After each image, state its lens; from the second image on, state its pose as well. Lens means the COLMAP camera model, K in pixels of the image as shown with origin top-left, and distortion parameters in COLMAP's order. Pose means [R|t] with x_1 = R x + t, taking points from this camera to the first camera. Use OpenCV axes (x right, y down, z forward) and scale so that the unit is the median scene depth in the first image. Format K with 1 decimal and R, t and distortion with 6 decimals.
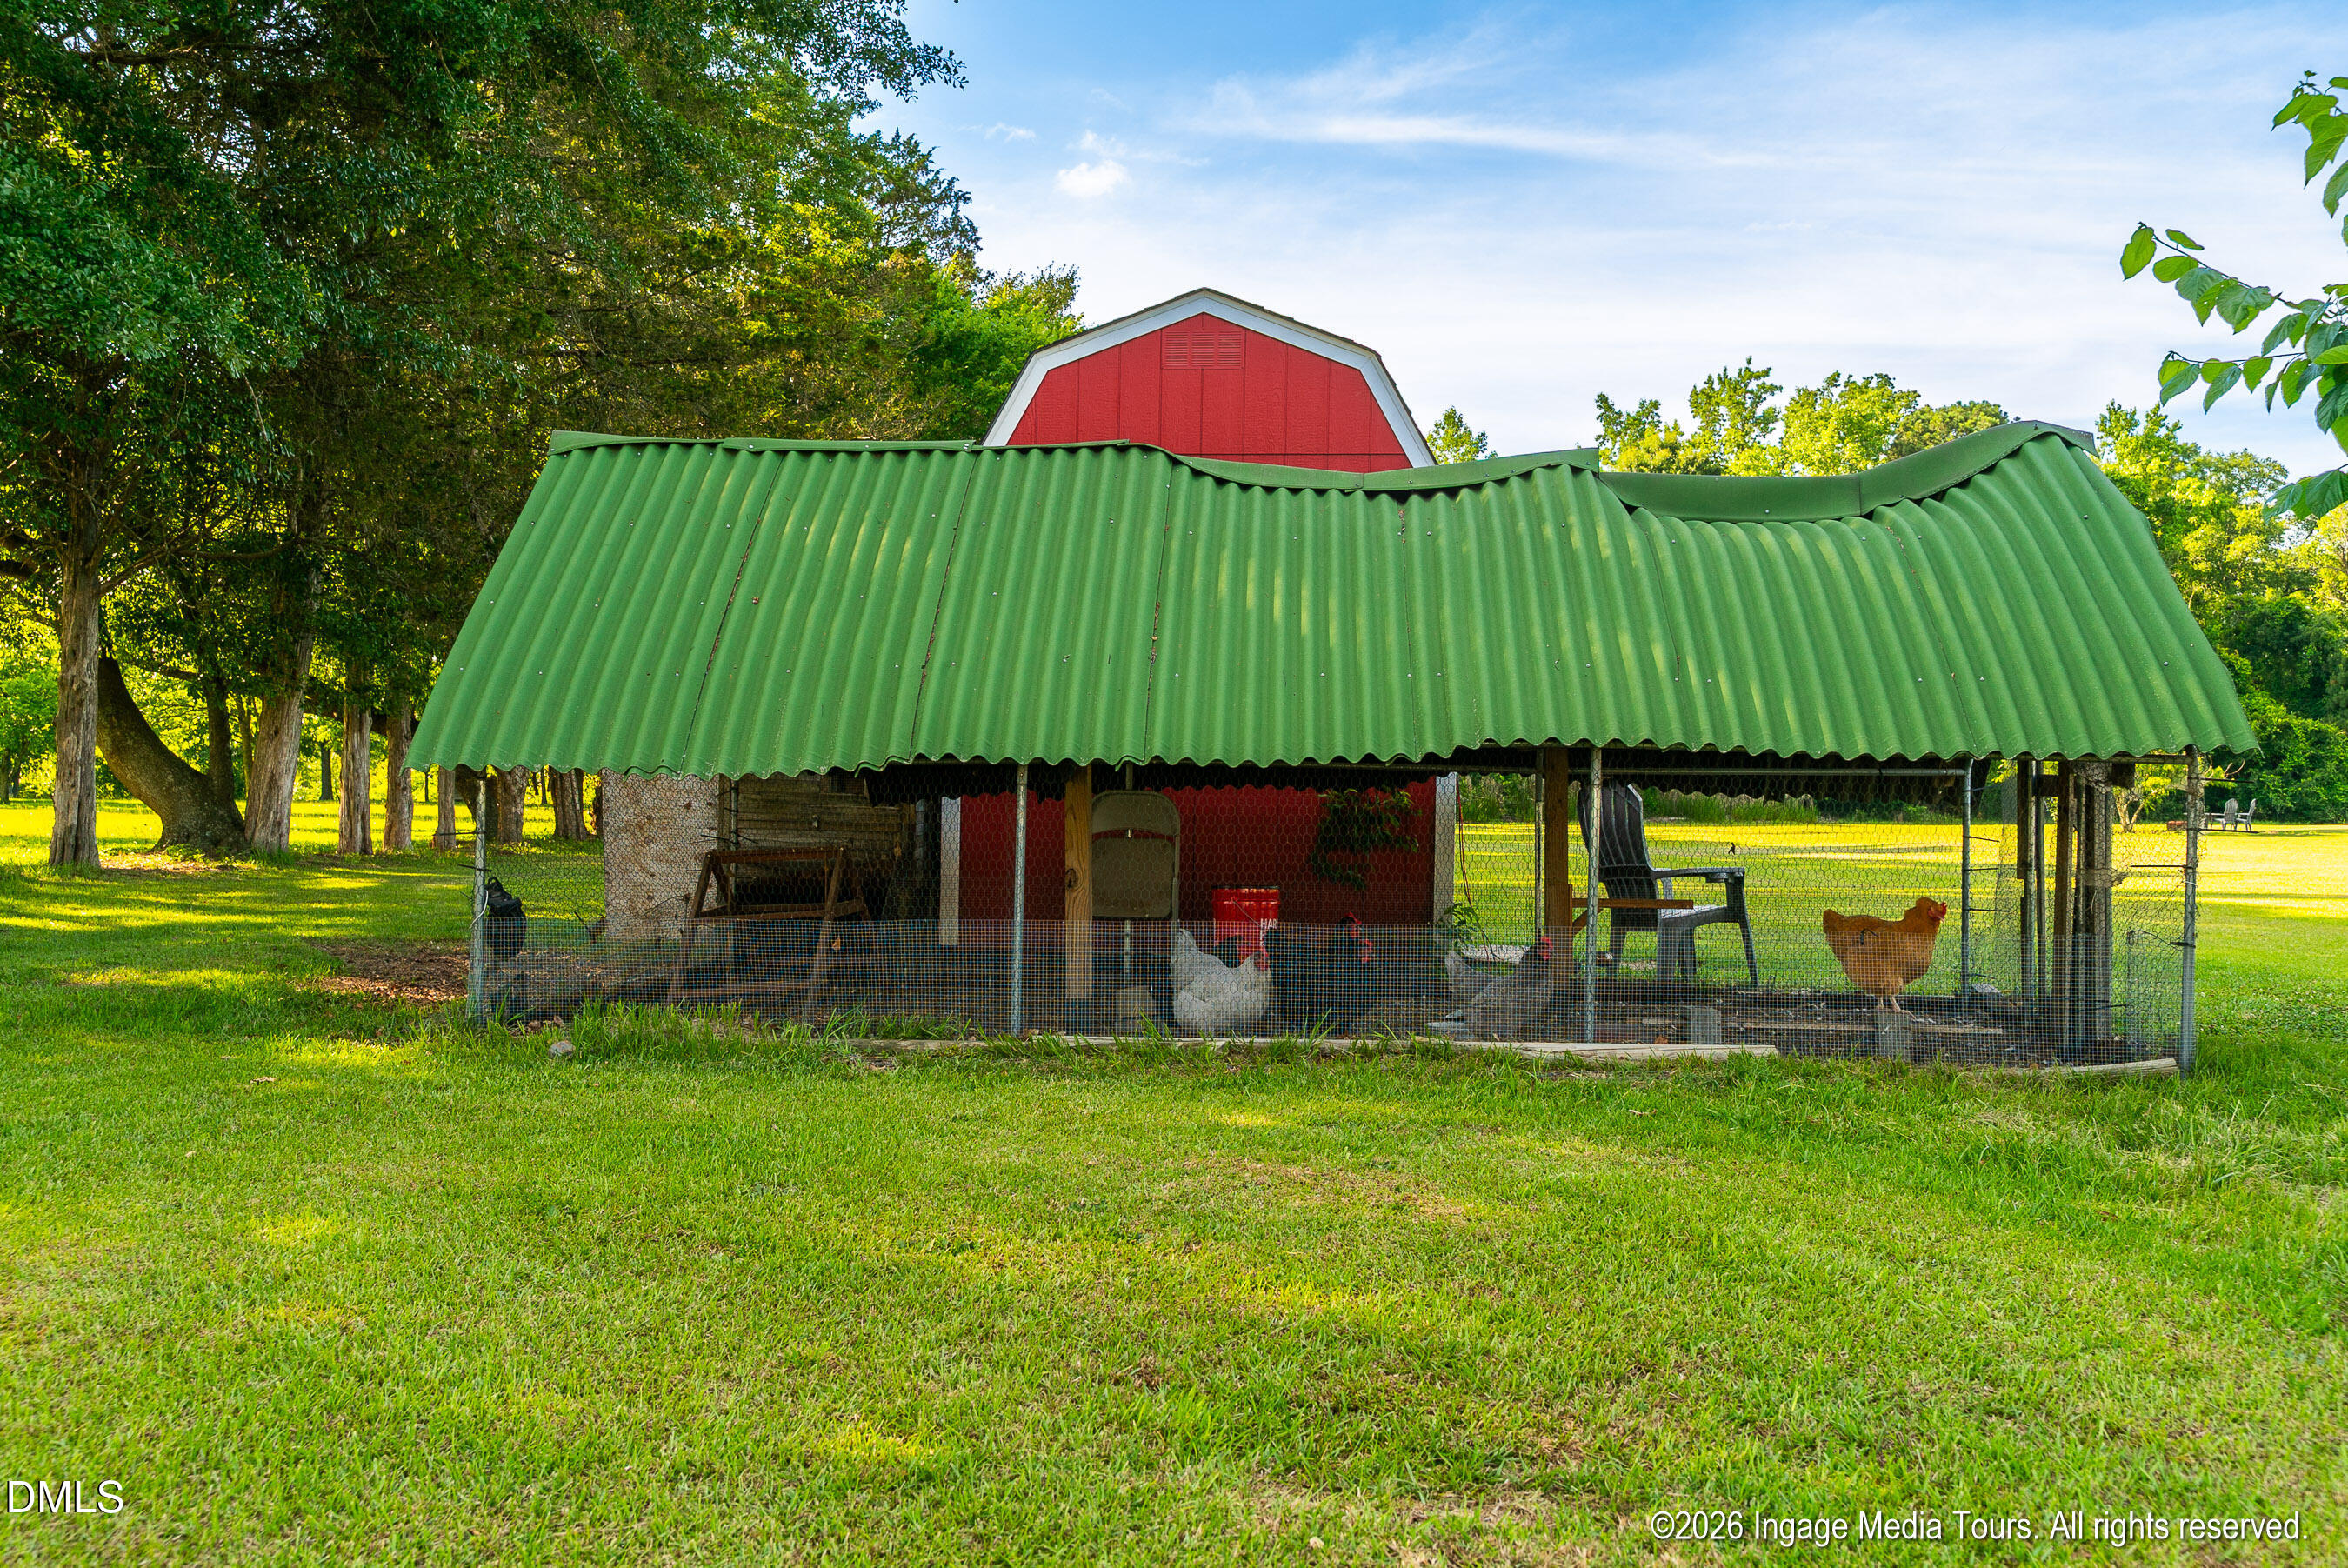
lens RADIAL K [[2172.2, 0, 1169.3], [0, 2172.2, 780.0], [0, 0, 1]] dist [0.018954, 0.000000]
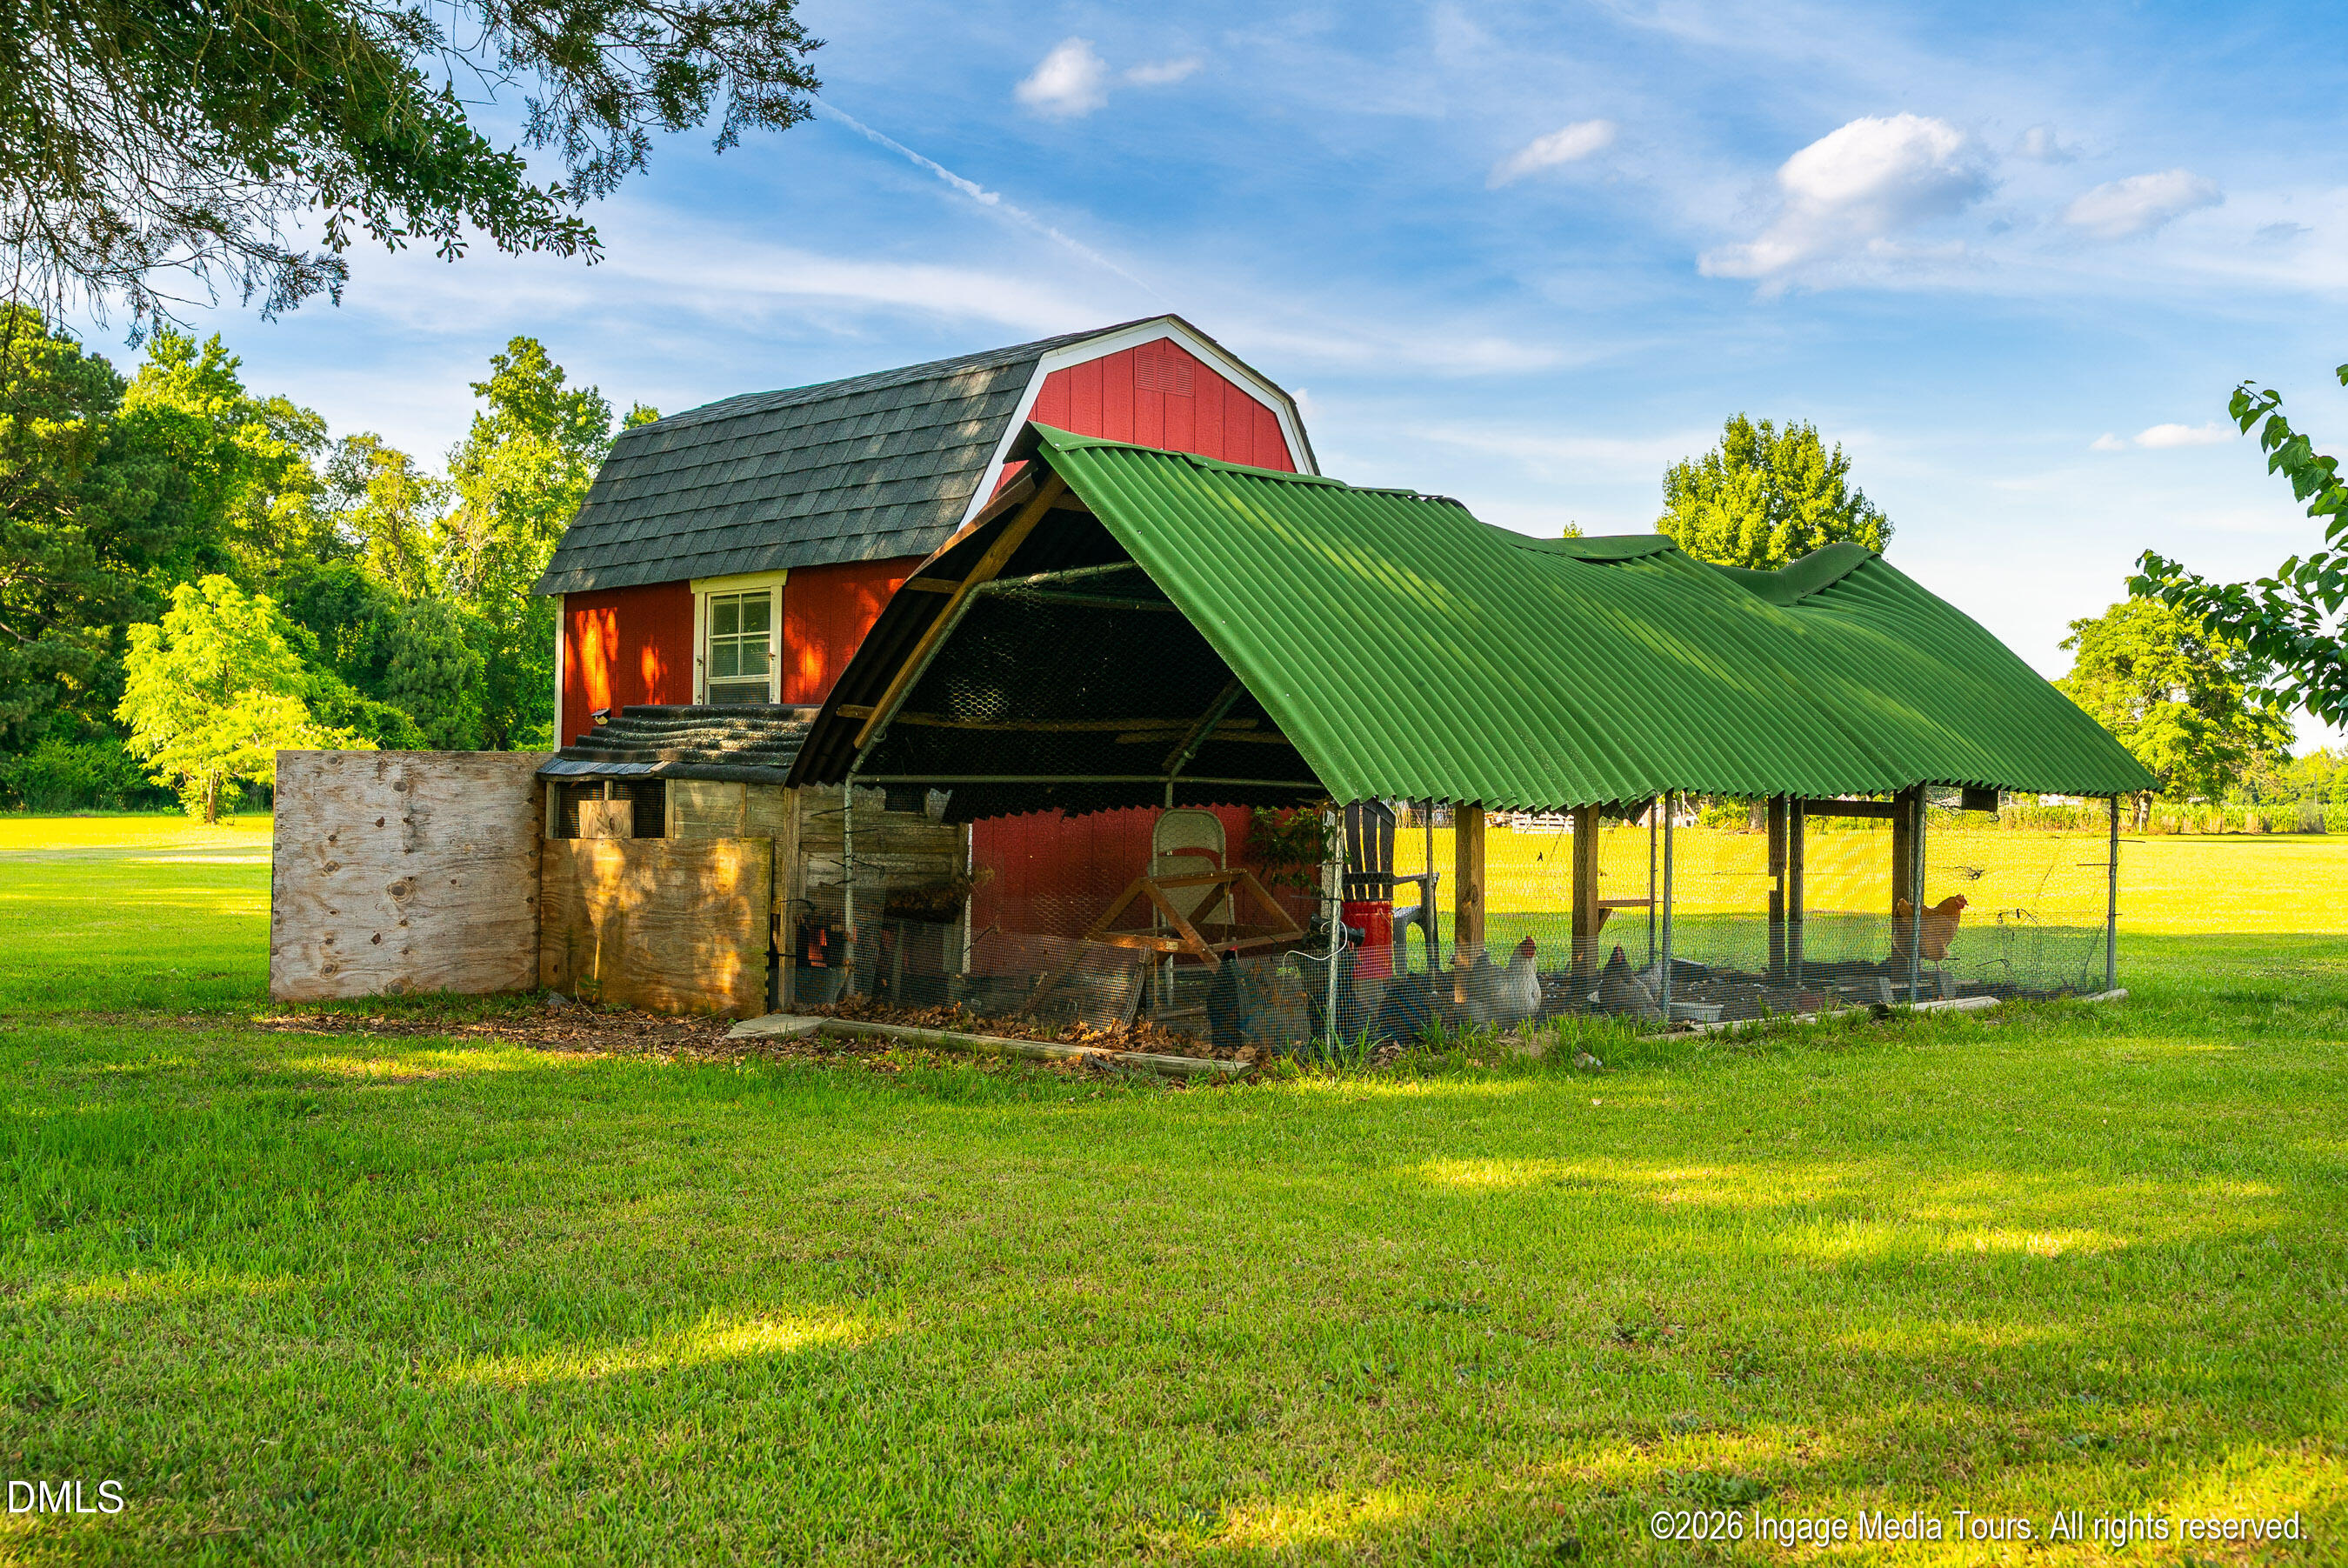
lens RADIAL K [[2680.2, 0, 1177.8], [0, 2680.2, 789.5], [0, 0, 1]] dist [-0.076665, 0.000000]
pose [[0.648985, 0.005065, 0.760784, -0.102523], [-0.013508, 0.999897, 0.004866, -0.001140], [-0.760681, -0.013435, 0.648987, 0.020814]]
